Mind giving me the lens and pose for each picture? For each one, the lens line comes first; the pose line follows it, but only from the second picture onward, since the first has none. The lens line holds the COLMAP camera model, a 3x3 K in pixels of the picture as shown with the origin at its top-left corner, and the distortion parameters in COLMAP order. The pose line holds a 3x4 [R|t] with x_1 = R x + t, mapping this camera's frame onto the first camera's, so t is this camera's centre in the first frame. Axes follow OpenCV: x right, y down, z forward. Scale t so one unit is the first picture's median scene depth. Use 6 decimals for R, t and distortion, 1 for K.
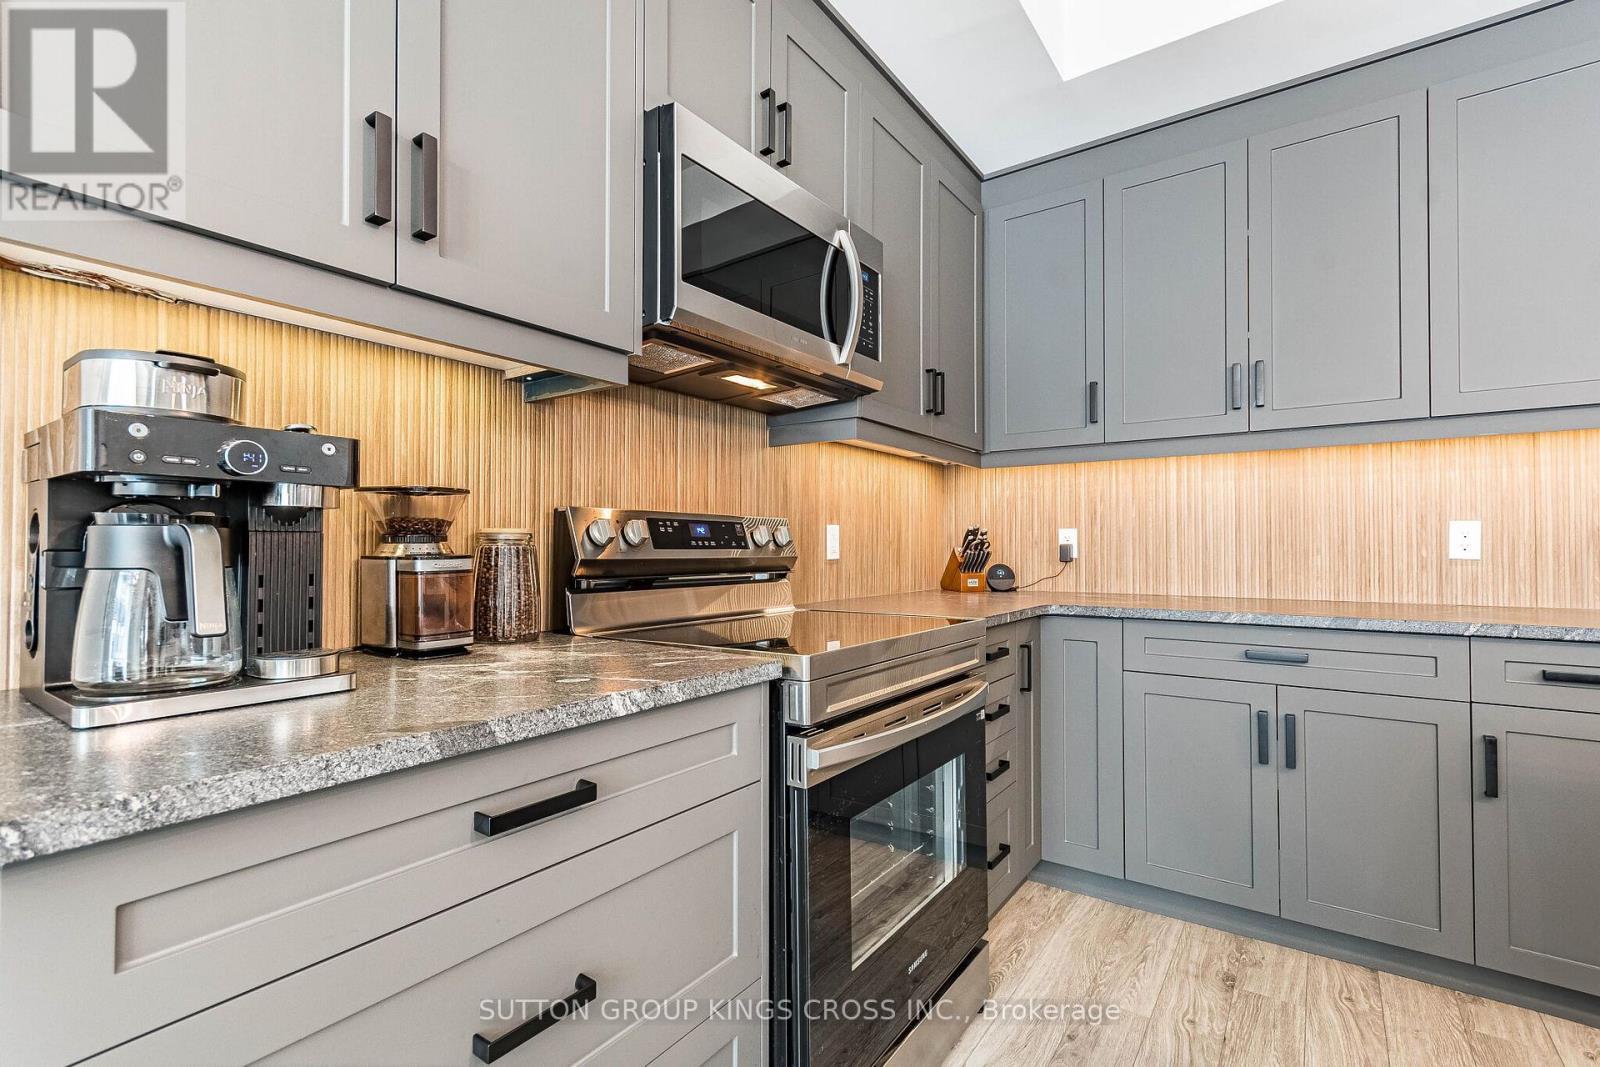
lens RADIAL K [[718.1, 0, 800.1], [0, 718.1, 539.7], [0, 0, 1]] dist [0.002876, -0.000165]
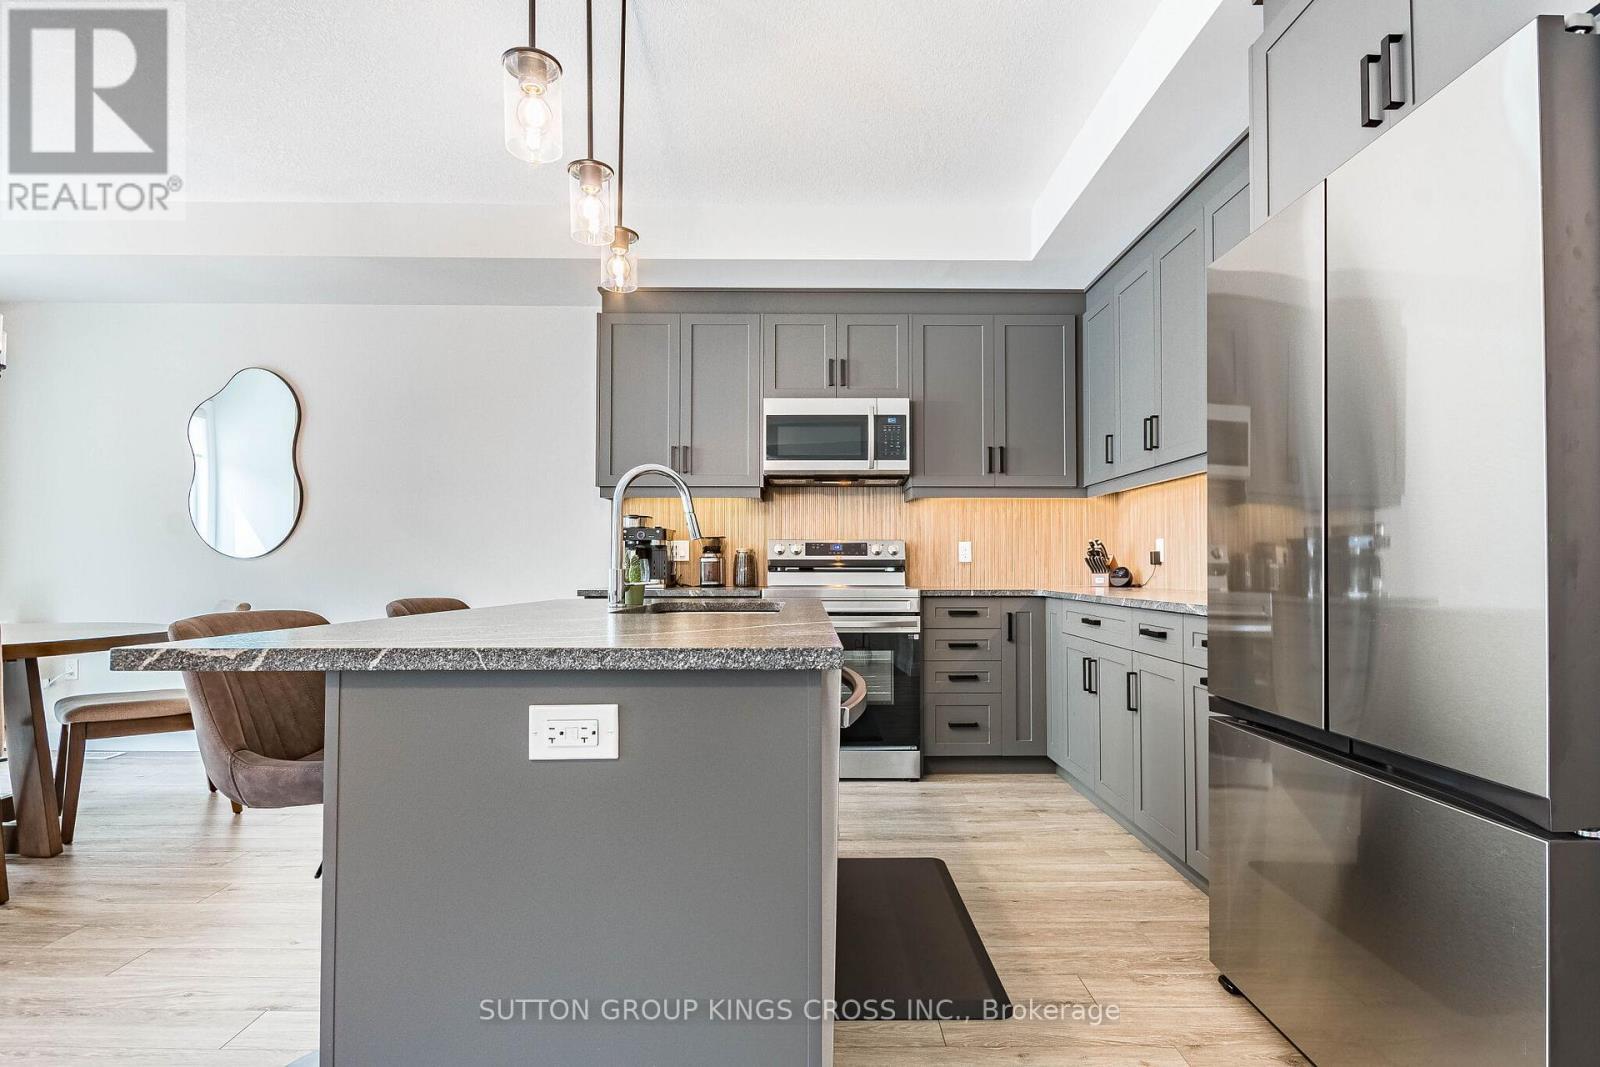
lens RADIAL K [[788.0, 0, 826.8], [0, 788.0, 550.7], [0, 0, 1]] dist [0.000347, -0.003679]
pose [[0.598753, -0.014602, -0.800801, 1.847781], [0.009440, 0.999893, -0.011174, 0.025790], [0.800878, -0.000869, 0.598827, -0.509745]]
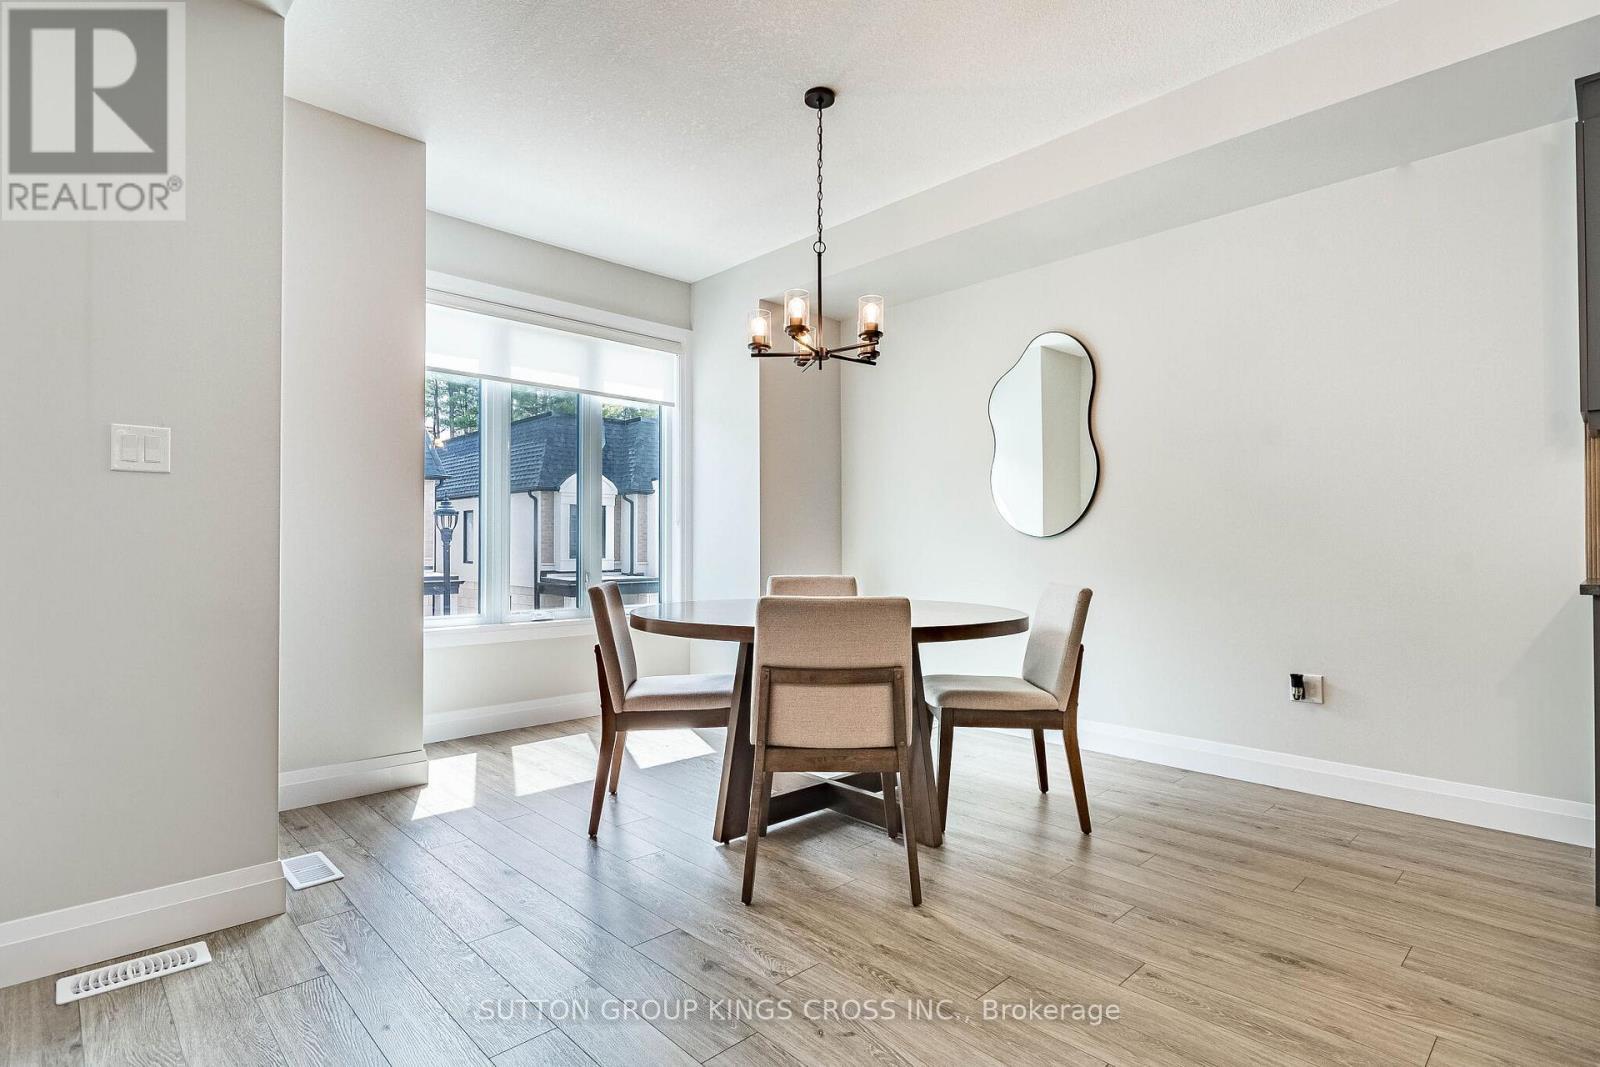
lens RADIAL K [[798.2, 0, 785.7], [0, 798.2, 544.3], [0, 0, 1]] dist [-0.001630, -0.000819]
pose [[-0.195792, -0.001198, -0.980645, 1.222901], [0.012569, 0.999914, -0.003731, 0.024651], [0.980565, -0.013056, -0.195760, -0.784496]]
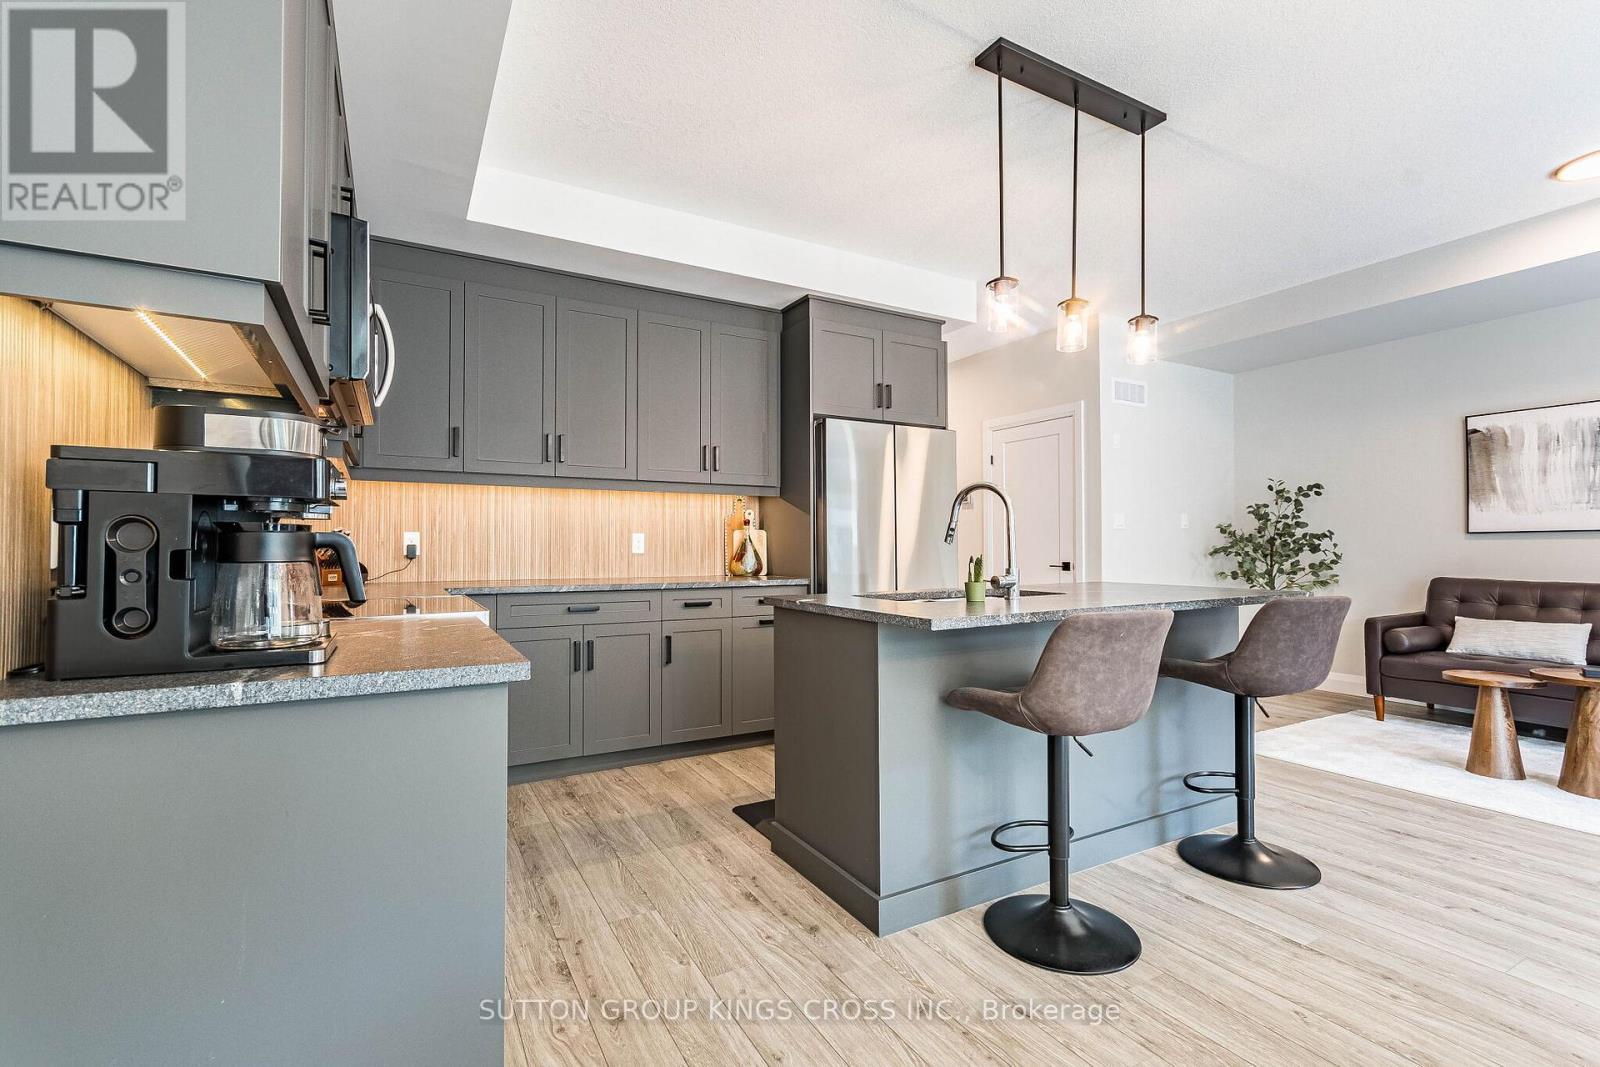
lens RADIAL K [[718.1, 0, 788.9], [0, 718.1, 537.1], [0, 0, 1]] dist [0.002876, -0.000165]
pose [[0.431000, 0.013943, 0.902244, -0.791254], [-0.011369, 0.999885, -0.010021, -0.002706], [-0.902280, -0.005939, 0.431109, -0.238175]]
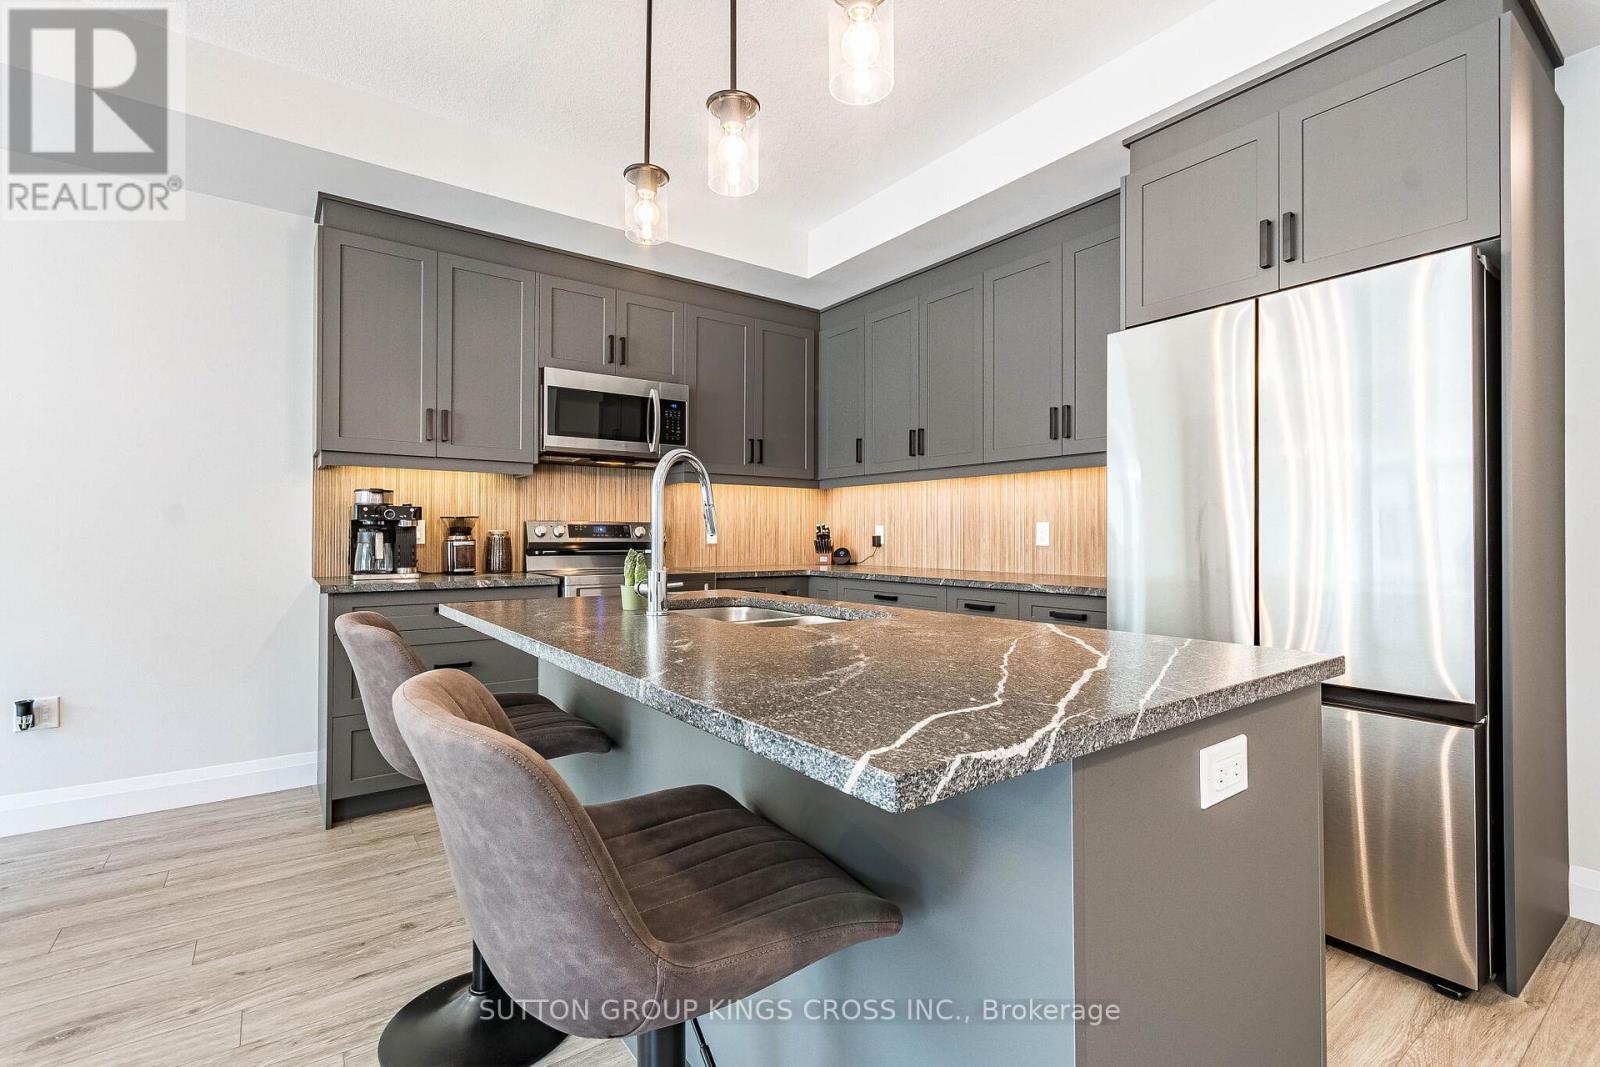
lens RADIAL K [[718.1, 0, 802.1], [0, 718.1, 528.3], [0, 0, 1]] dist [0.002876, -0.000165]
pose [[0.949527, 0.000092, -0.313684, 1.142320], [0.000594, 0.999998, 0.002091, -0.020442], [0.313683, -0.002171, 0.949525, -0.885531]]
